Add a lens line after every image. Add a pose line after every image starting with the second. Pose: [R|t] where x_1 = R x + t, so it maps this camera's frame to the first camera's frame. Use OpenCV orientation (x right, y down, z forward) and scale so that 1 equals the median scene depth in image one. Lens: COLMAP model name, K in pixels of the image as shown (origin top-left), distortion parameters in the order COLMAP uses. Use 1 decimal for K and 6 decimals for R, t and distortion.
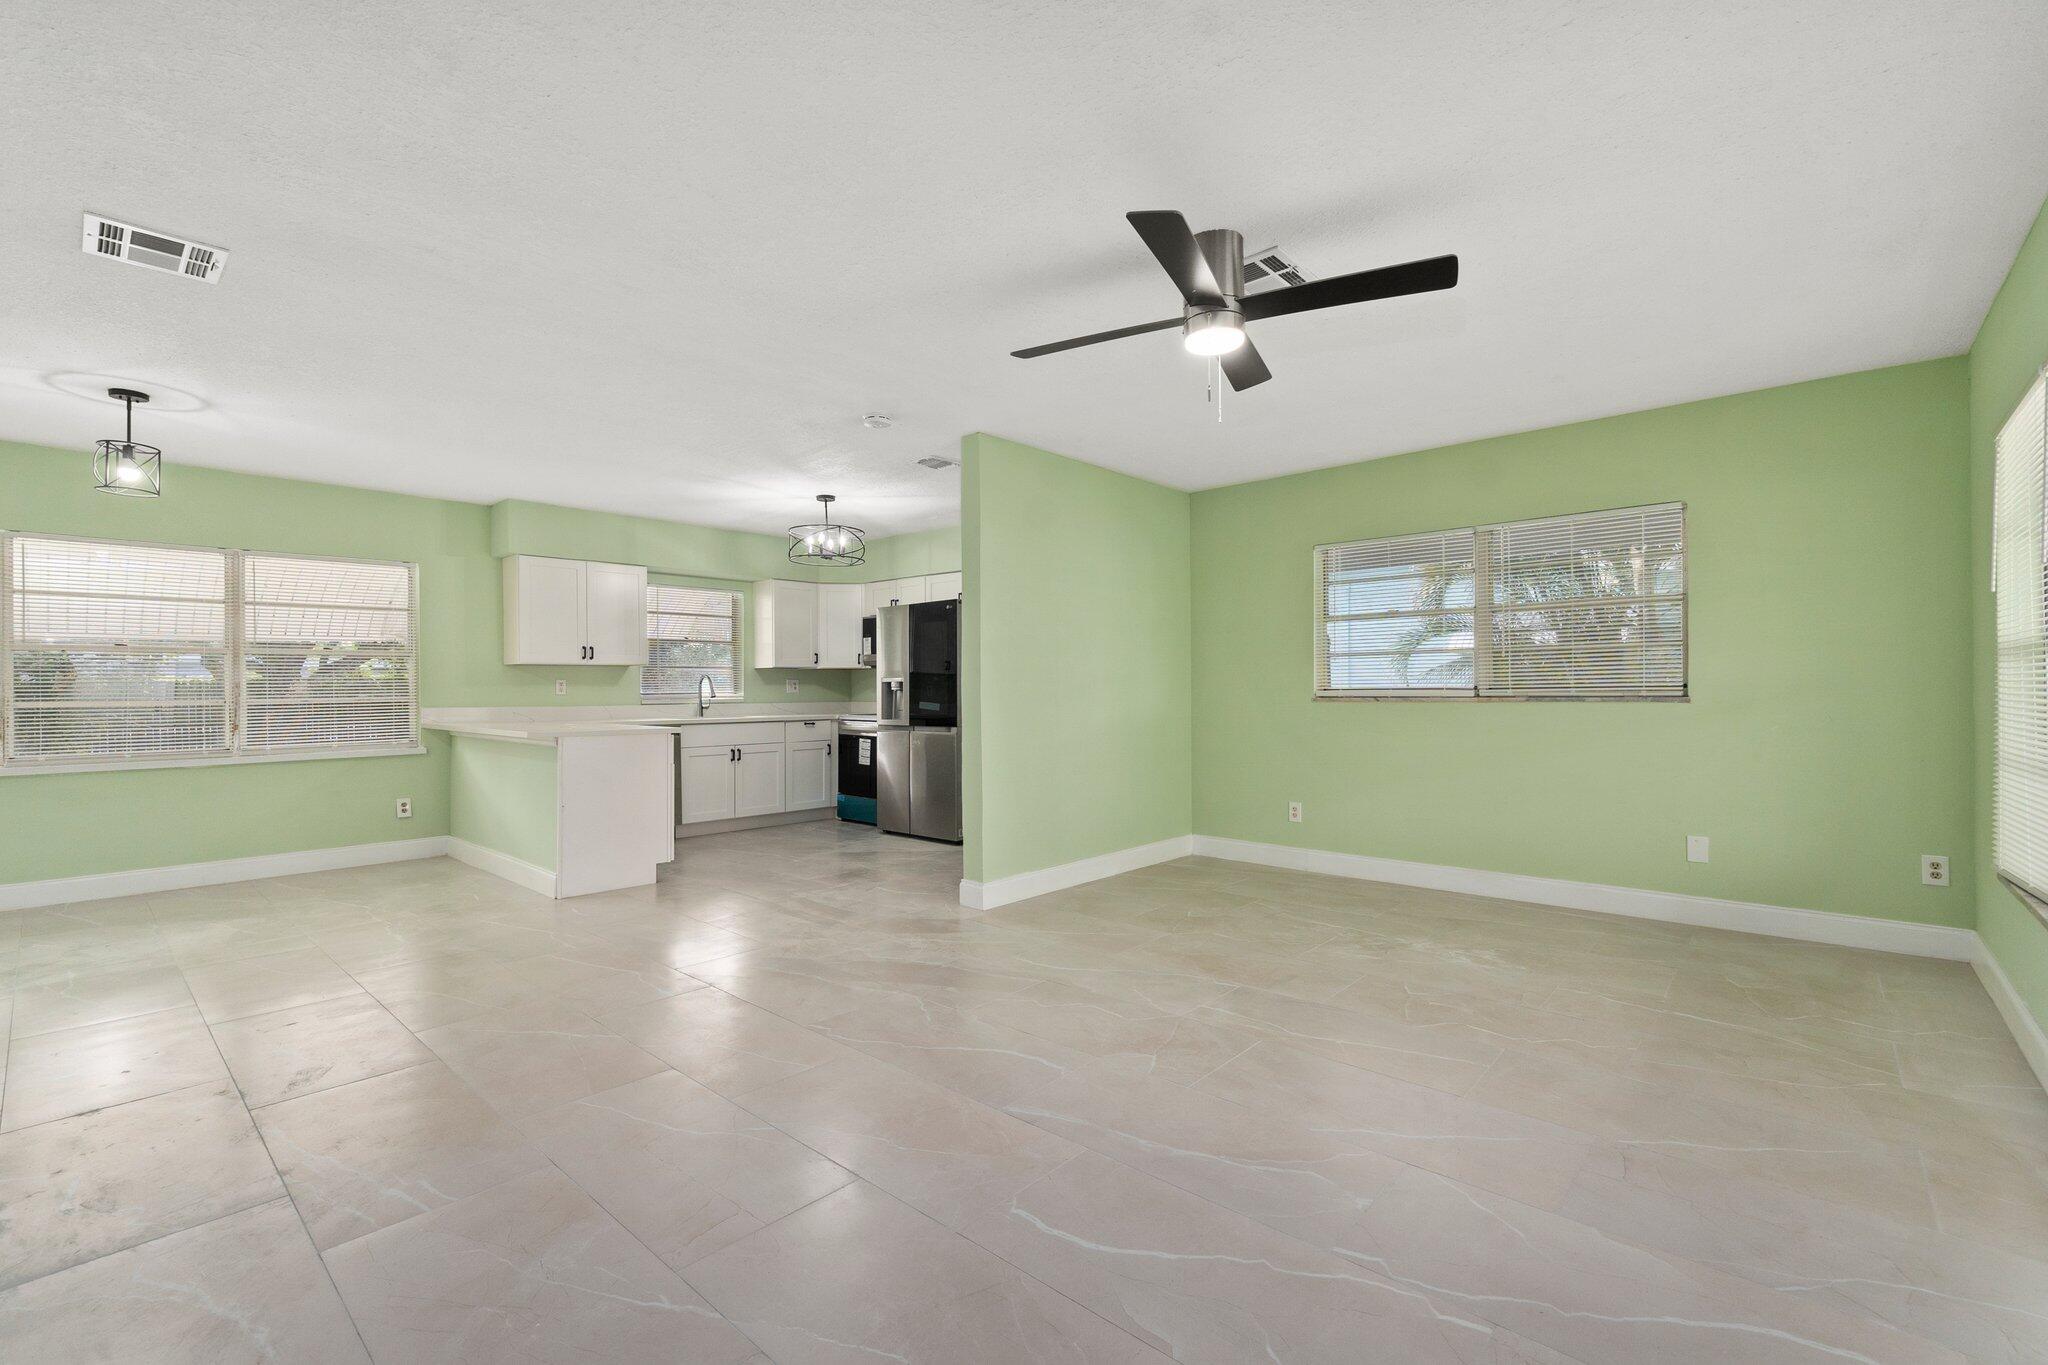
lens RADIAL K [[882.7, 0, 1014.6], [0, 882.7, 691.3], [0, 0, 1]] dist [-0.002405, 0.000085]
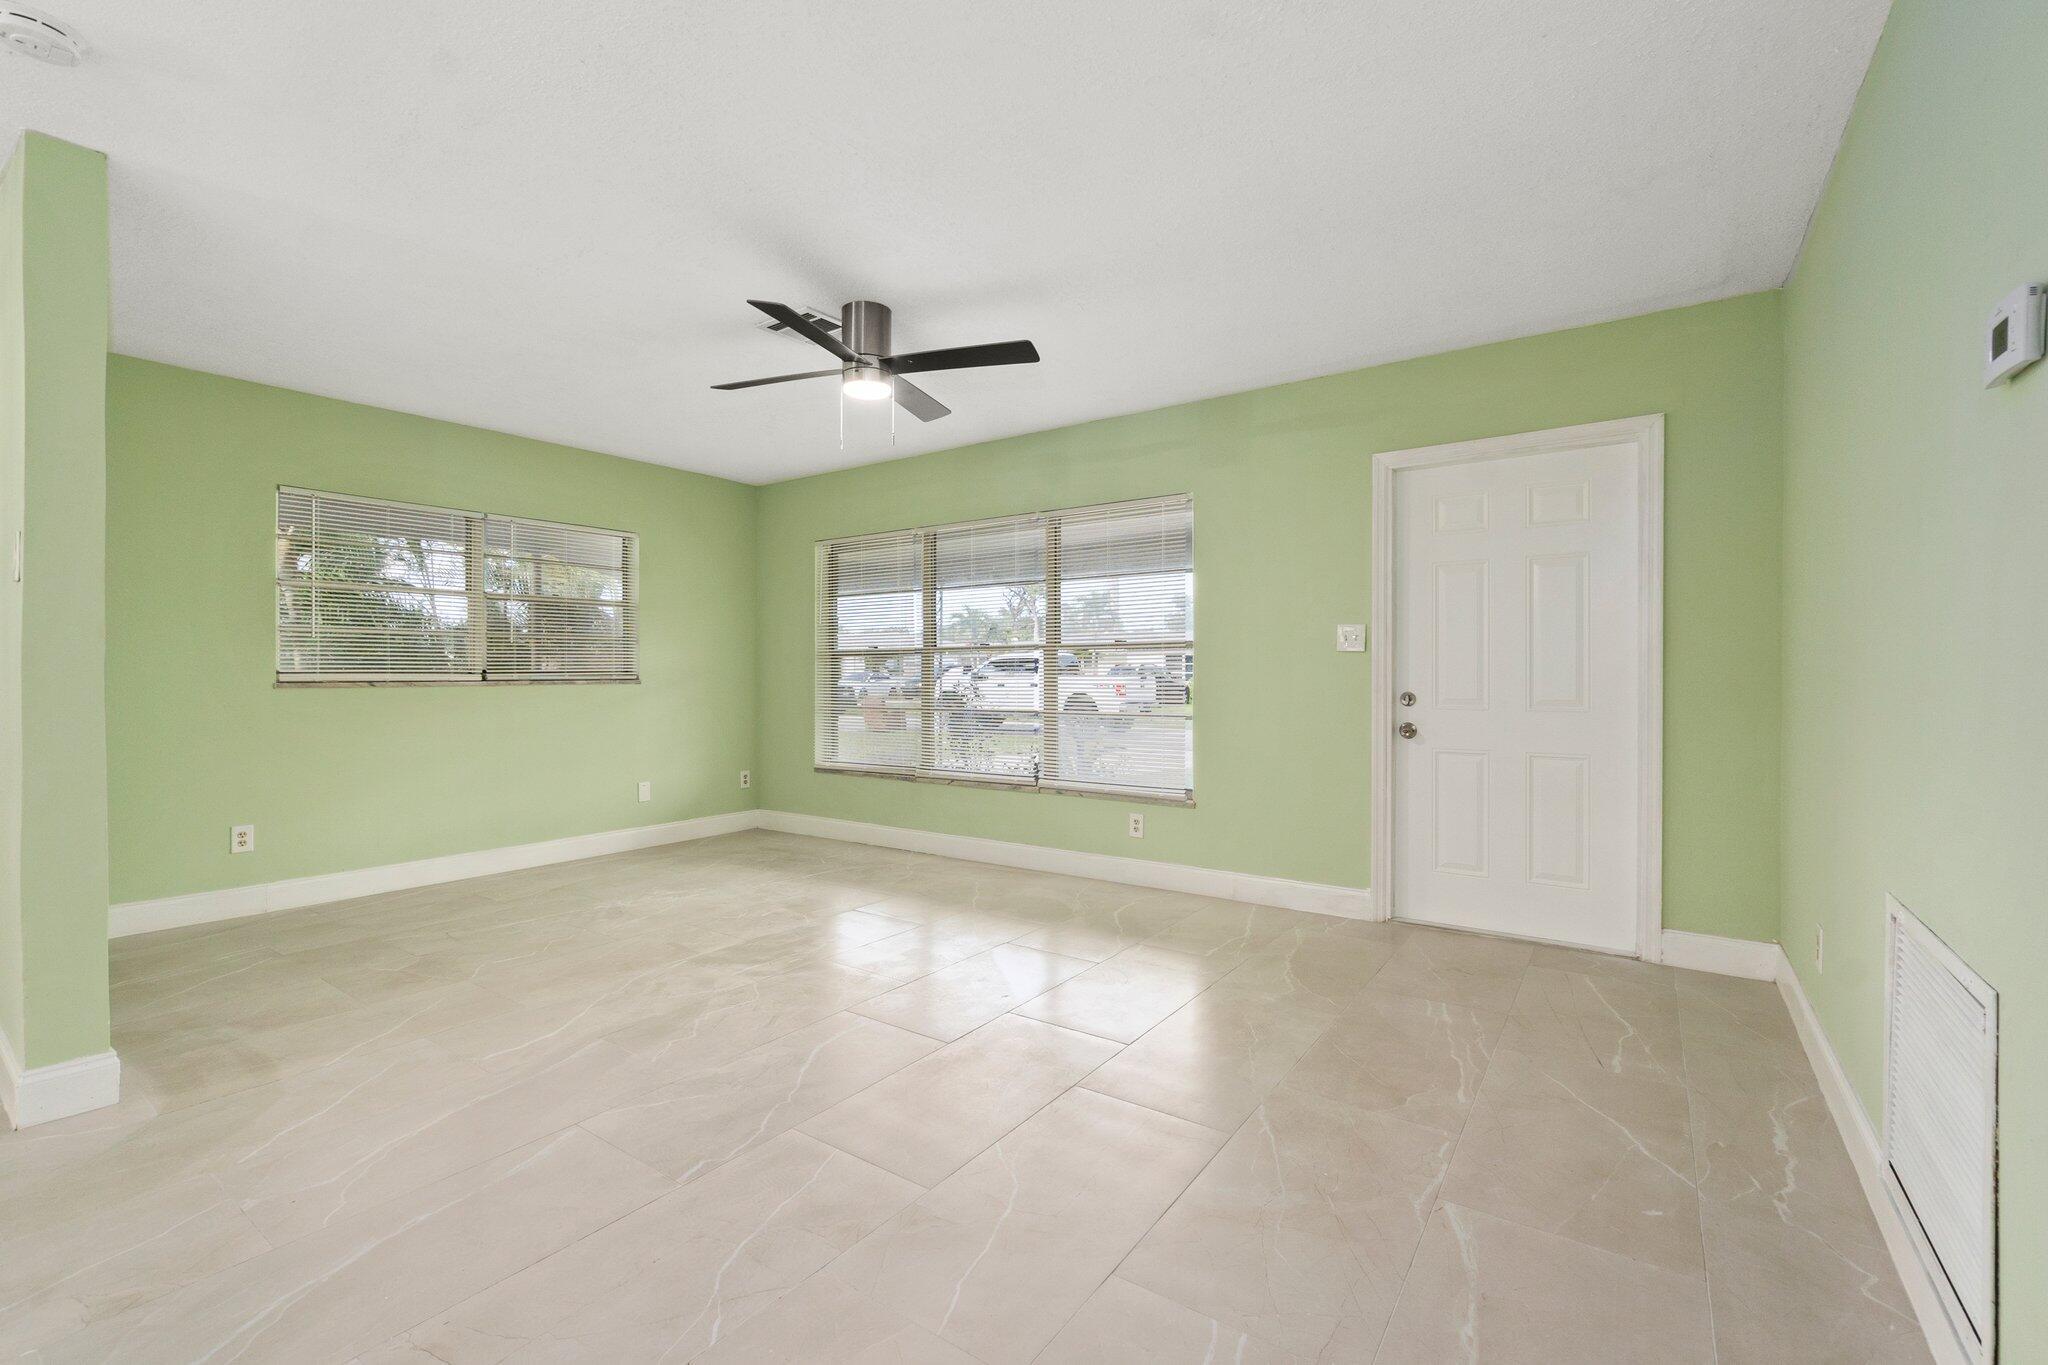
lens RADIAL K [[882.7, 0, 1016.3], [0, 882.7, 677.8], [0, 0, 1]] dist [-0.002405, 0.000085]
pose [[-0.116986, 0.000513, 0.993133, -0.625484], [0.001321, 0.999999, -0.000361, 0.004790], [-0.993133, 0.001269, -0.116986, 0.570945]]
